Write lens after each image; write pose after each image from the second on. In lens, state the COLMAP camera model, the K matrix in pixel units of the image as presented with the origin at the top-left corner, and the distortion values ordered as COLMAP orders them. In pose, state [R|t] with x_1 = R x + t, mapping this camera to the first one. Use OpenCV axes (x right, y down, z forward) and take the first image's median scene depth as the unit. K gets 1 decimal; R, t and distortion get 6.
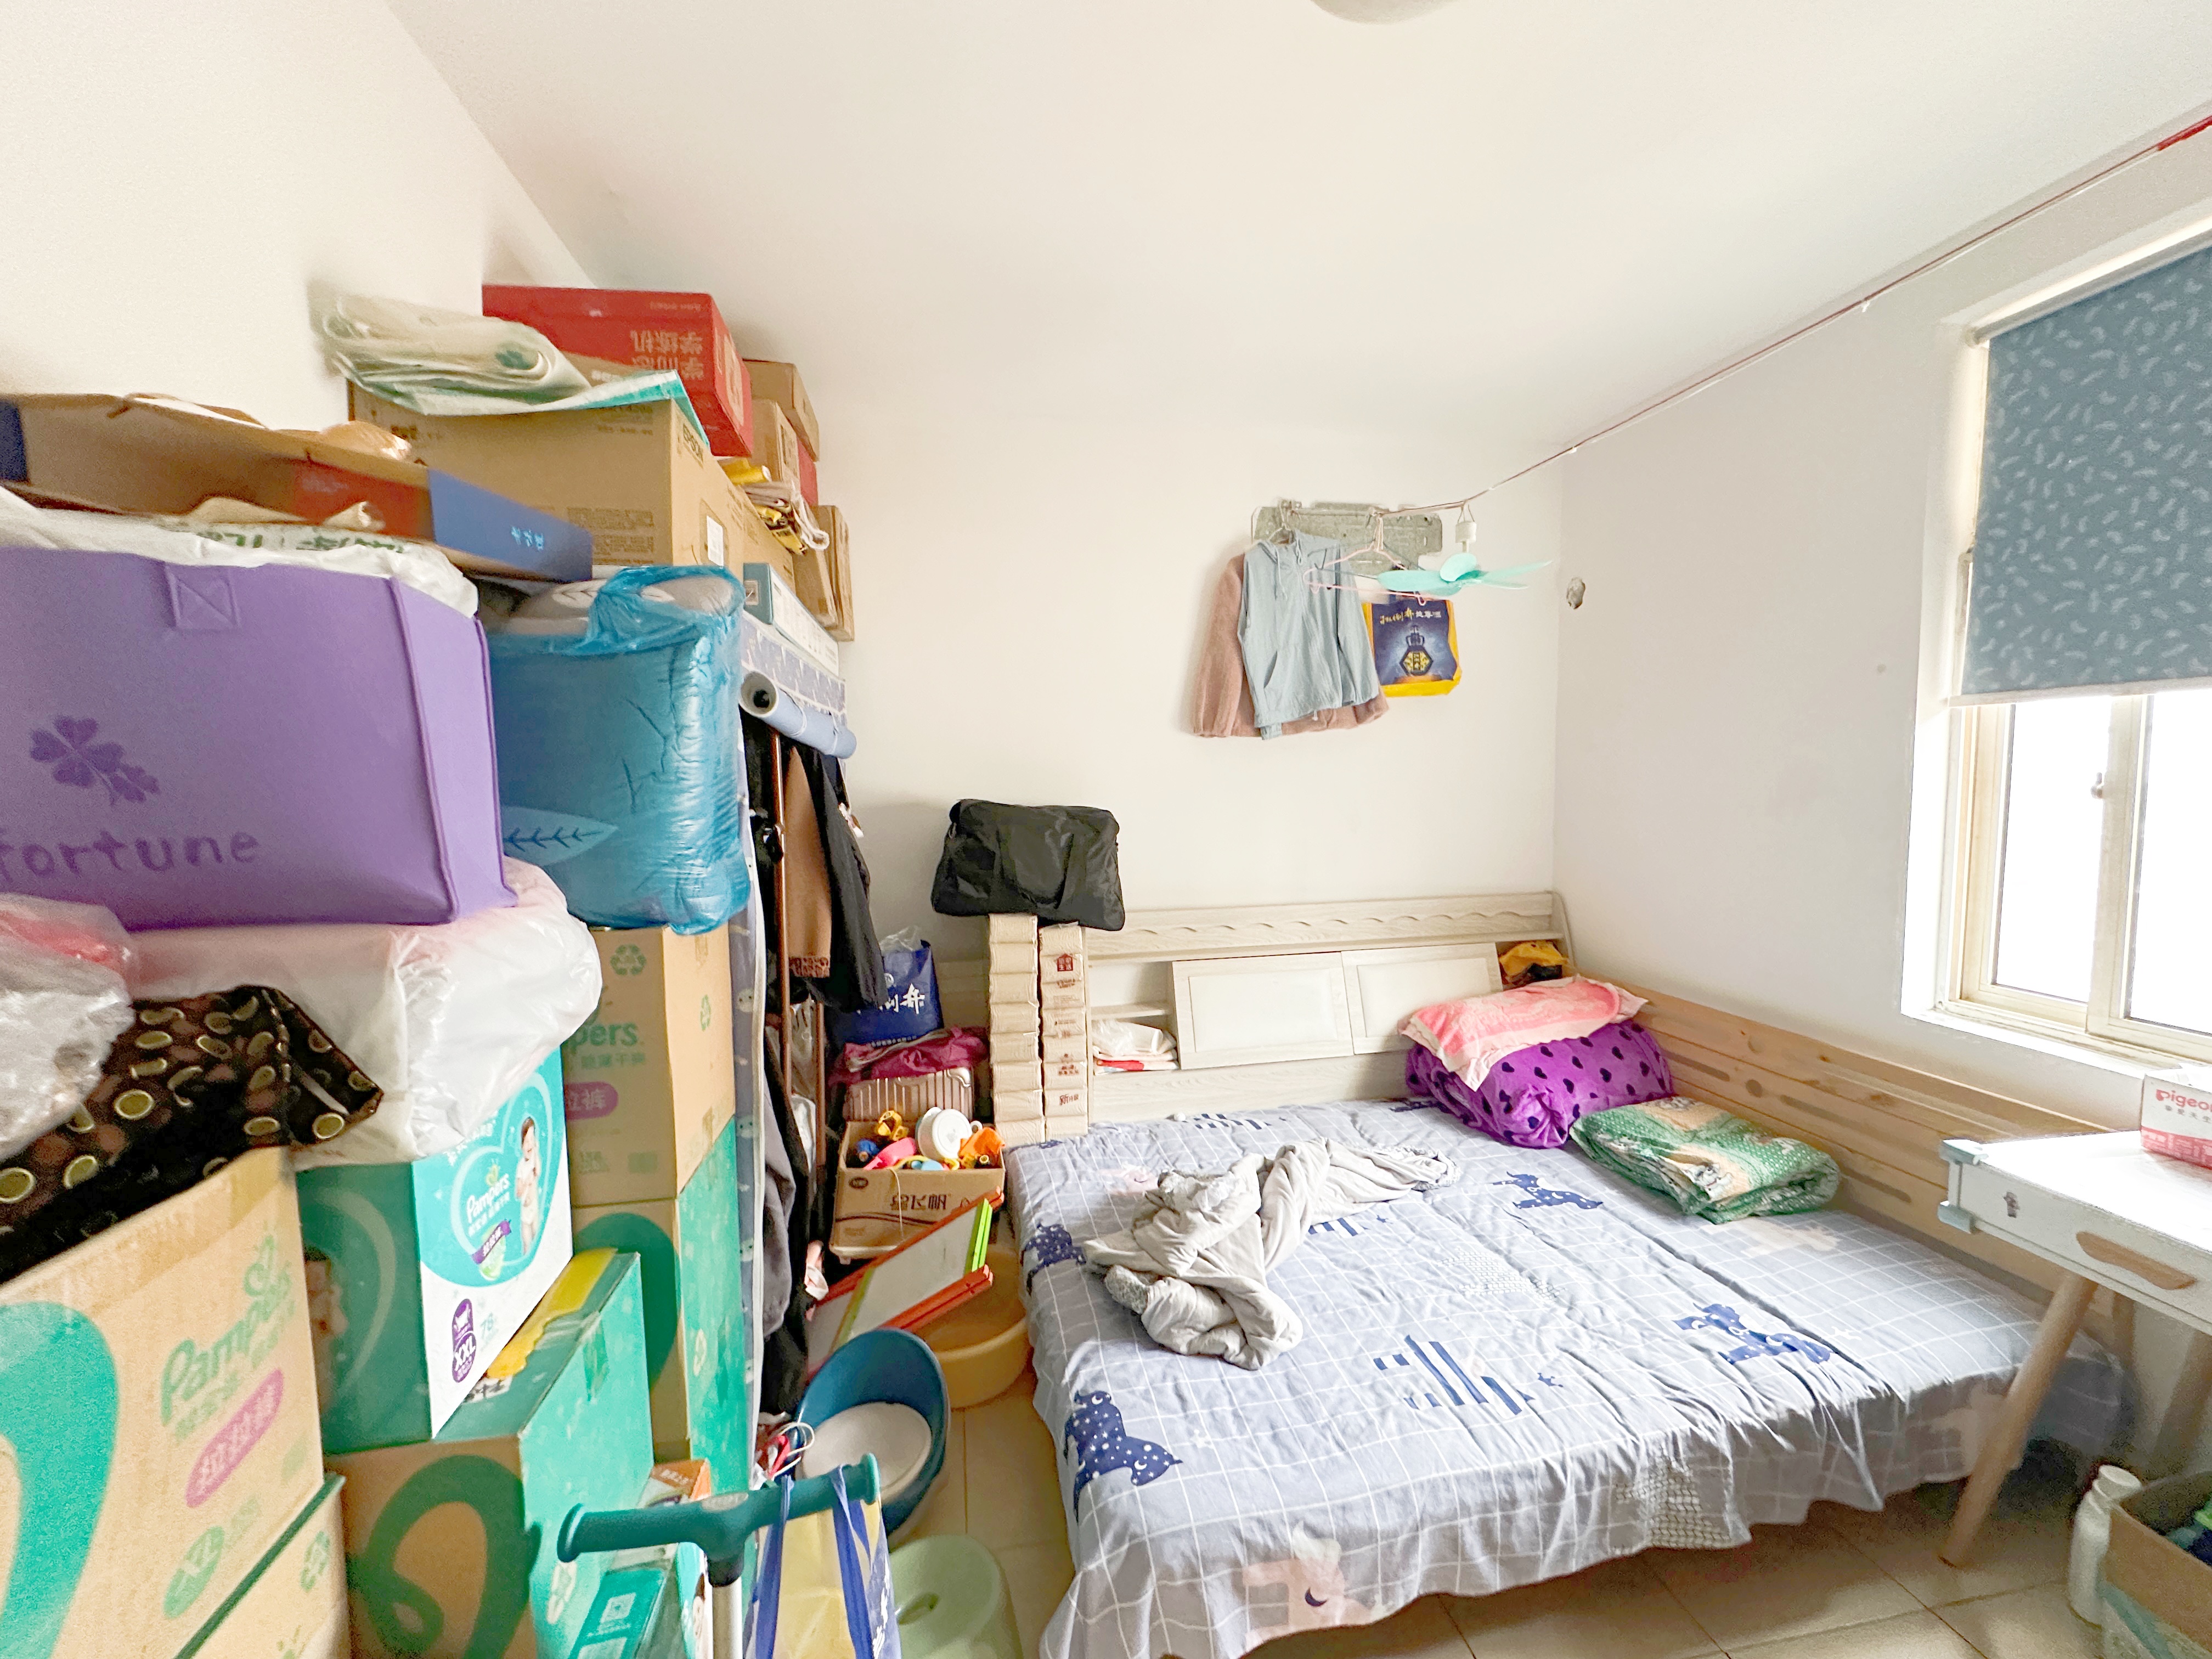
lens RADIAL K [[881.9, 0, 1105.0], [0, 881.9, 834.0], [0, 0, 1]] dist [0.000861, 0.000329]
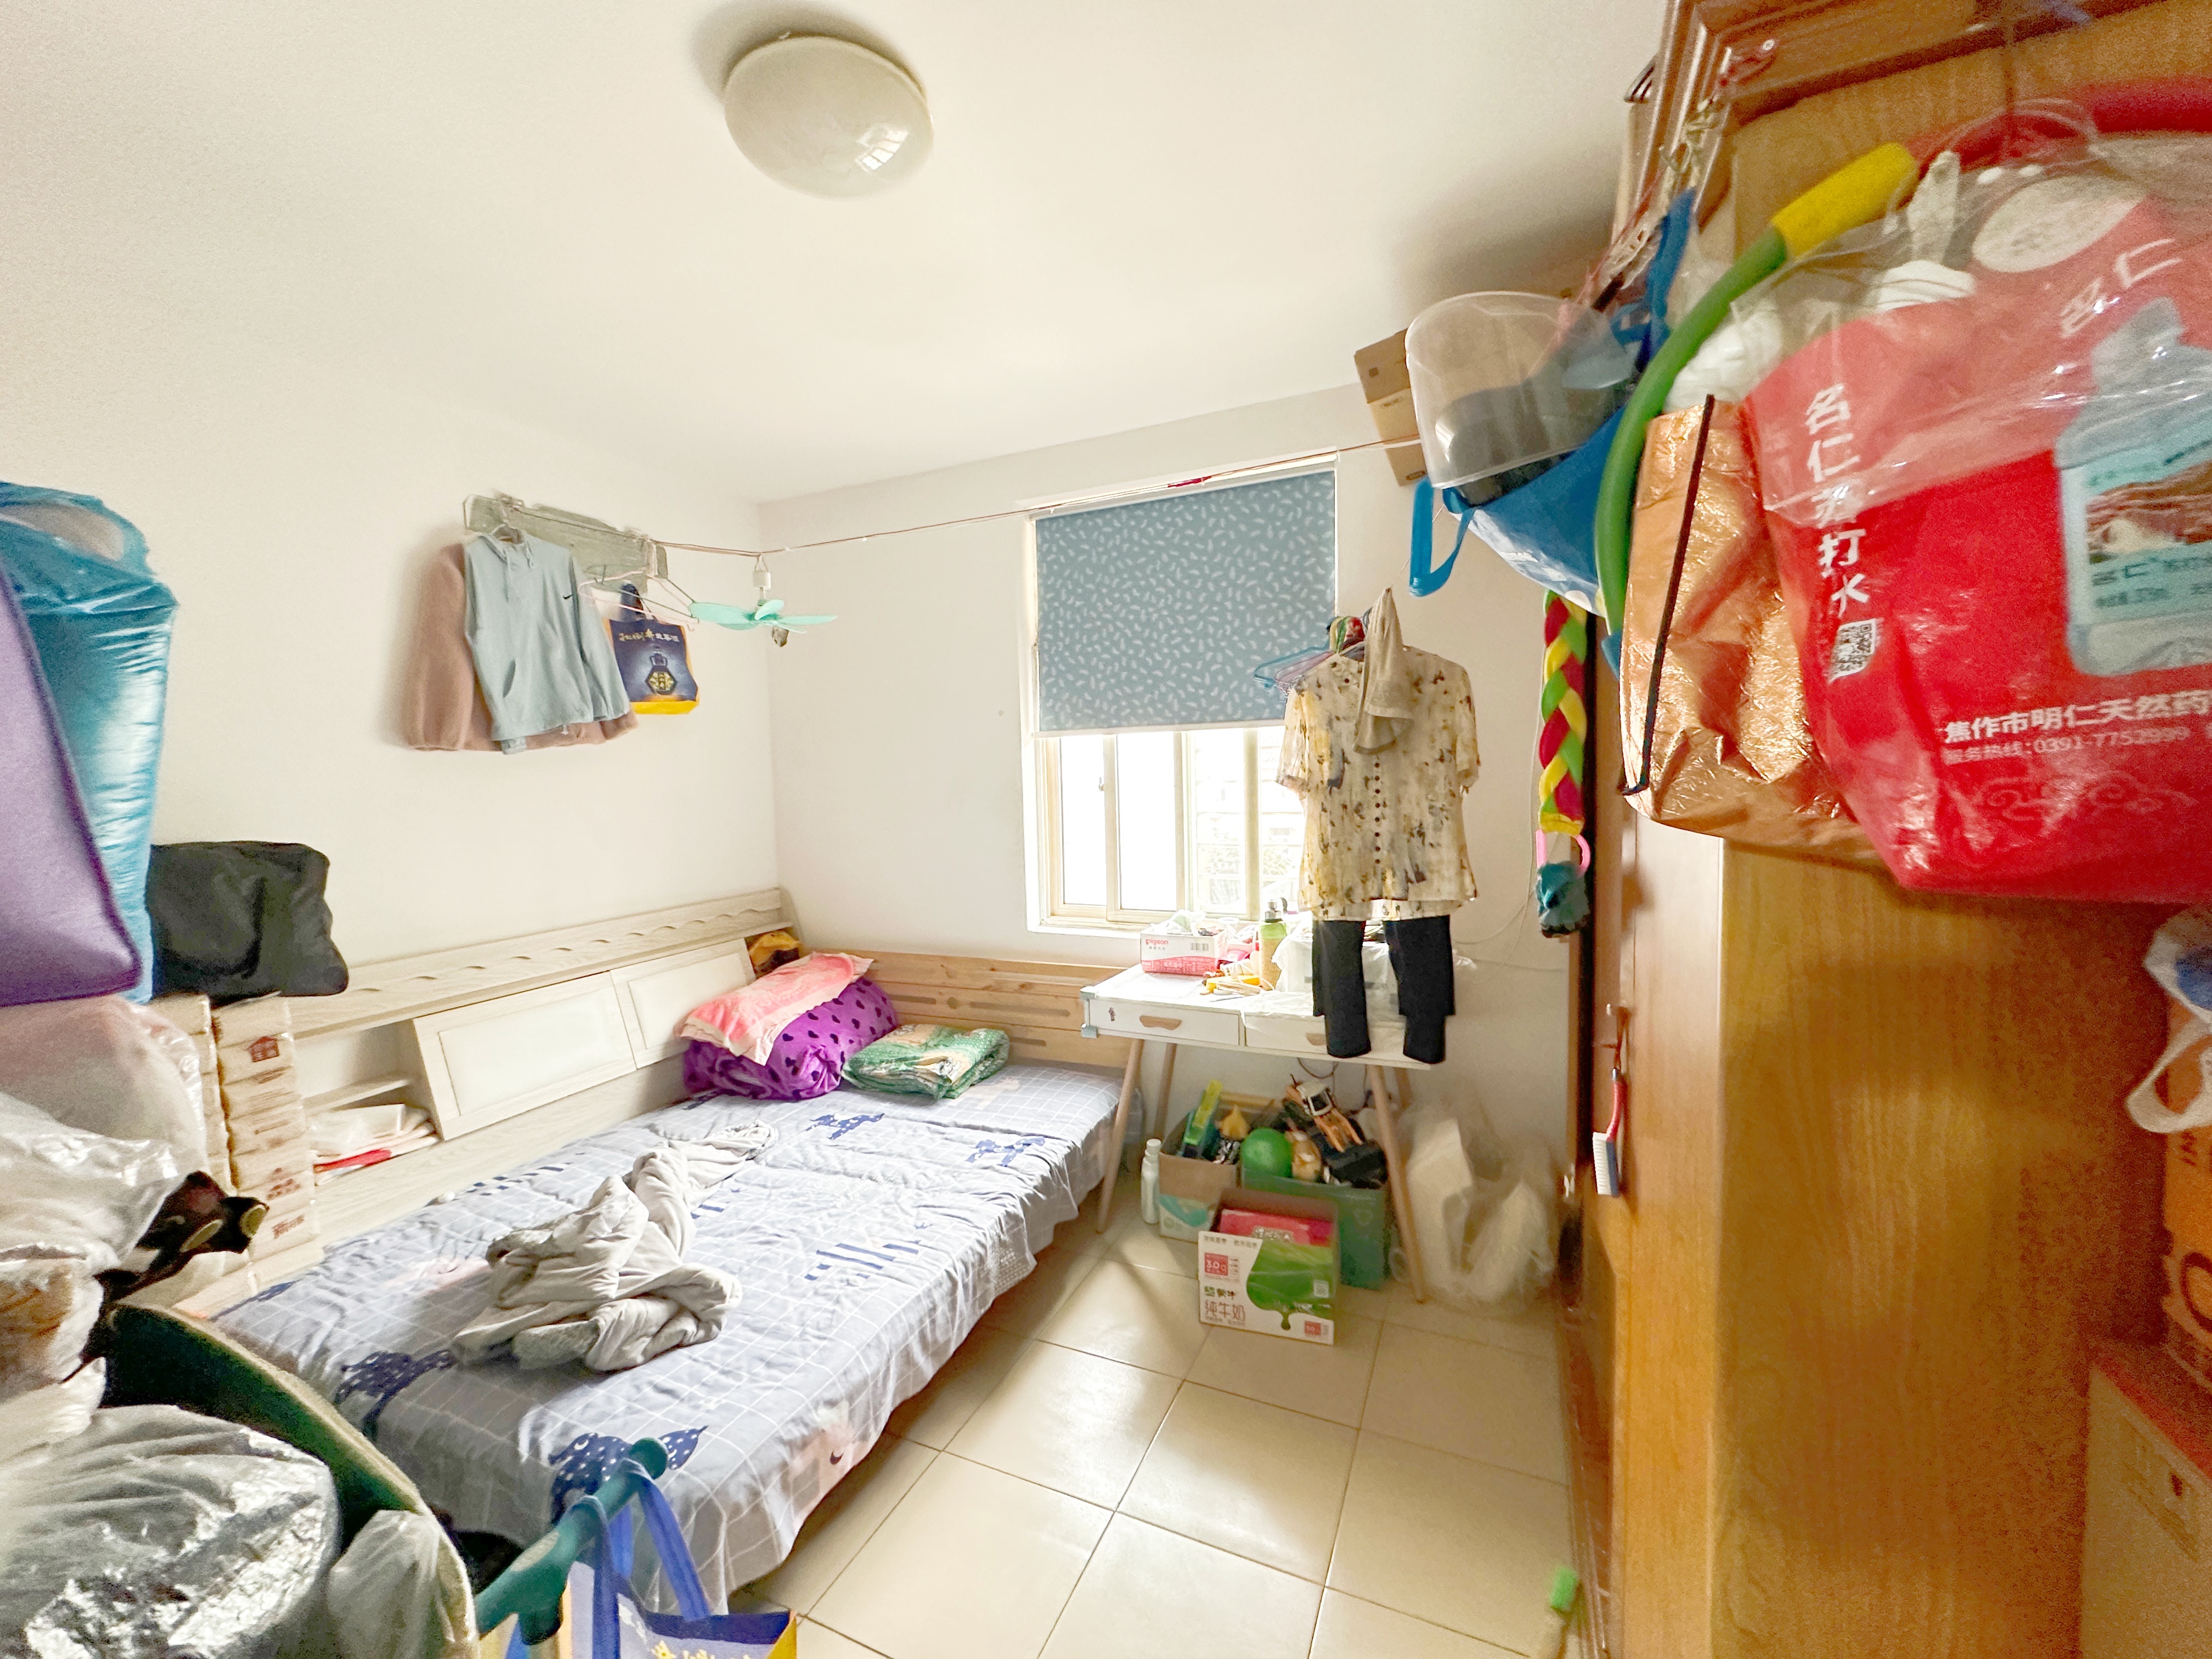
lens RADIAL K [[881.9, 0, 1105.0], [0, 881.9, 834.0], [0, 0, 1]] dist [0.000861, 0.000329]
pose [[0.568739, -0.063621, 0.820054, -0.253958], [0.081027, 0.996488, 0.021114, 0.006870], [-0.818518, 0.054439, 0.571896, -0.024660]]
